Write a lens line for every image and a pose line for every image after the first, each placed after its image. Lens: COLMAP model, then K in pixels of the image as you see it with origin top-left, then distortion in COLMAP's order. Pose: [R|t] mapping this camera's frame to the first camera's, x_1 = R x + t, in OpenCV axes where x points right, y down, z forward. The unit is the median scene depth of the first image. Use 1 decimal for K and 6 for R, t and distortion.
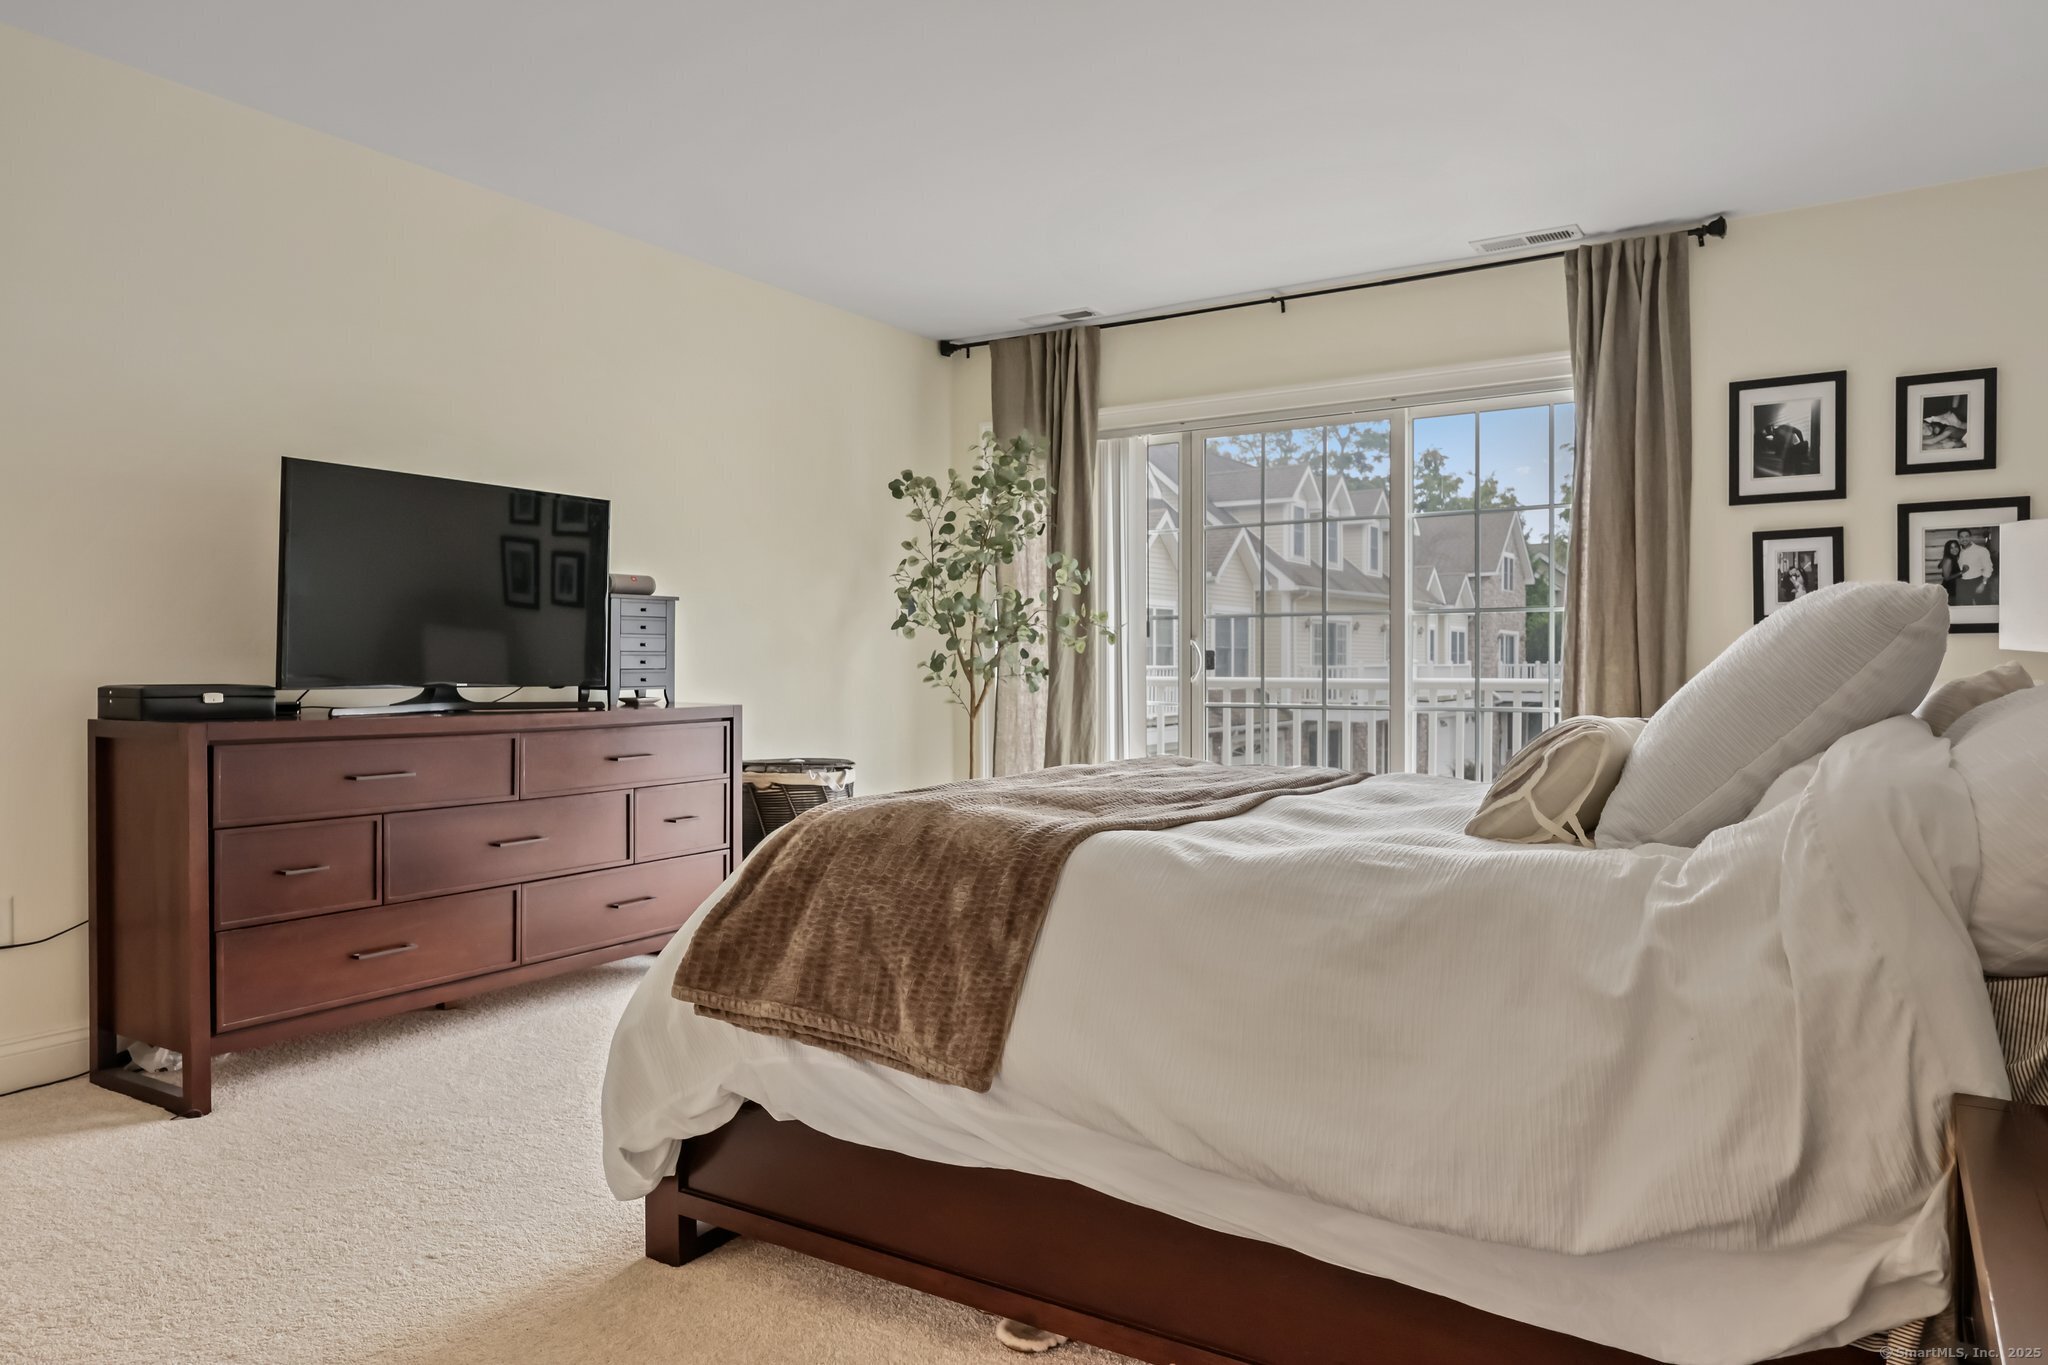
lens RADIAL K [[1327.5, 0, 1020.7], [0, 1327.5, 671.5], [0, 0, 1]] dist [0.002562, -0.000333]
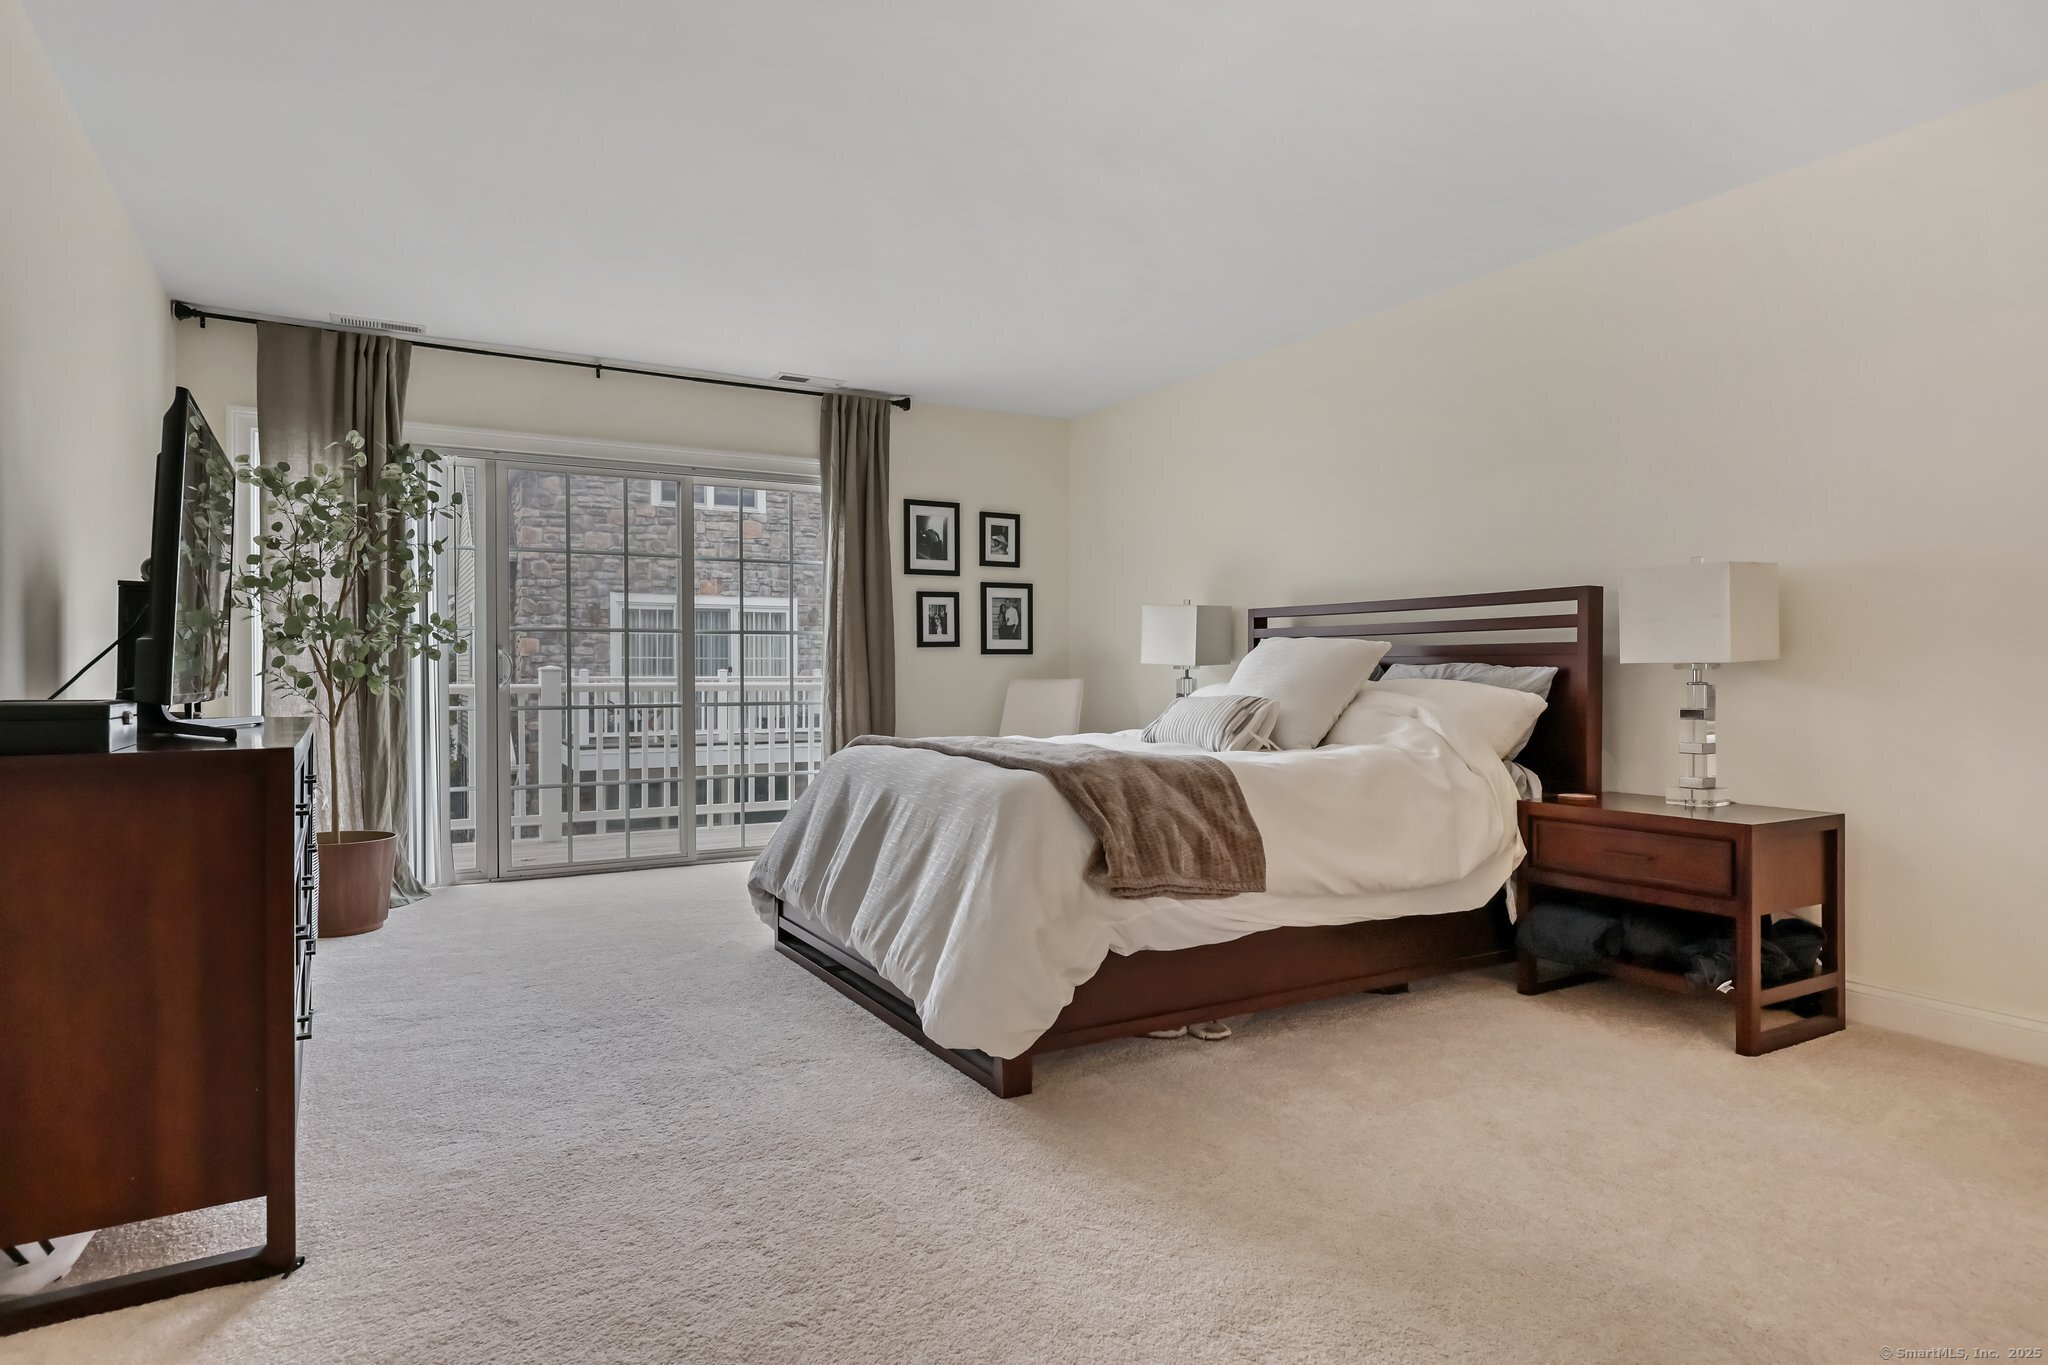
lens RADIAL K [[1143.3, 0, 1024.6], [0, 1143.3, 680.5], [0, 0, 1]] dist [-0.005321, 0.001132]
pose [[0.461173, -0.004237, 0.887300, -0.662885], [0.009014, 0.999959, 0.000090, 0.007520], [-0.887264, 0.007957, 0.461193, 0.227854]]
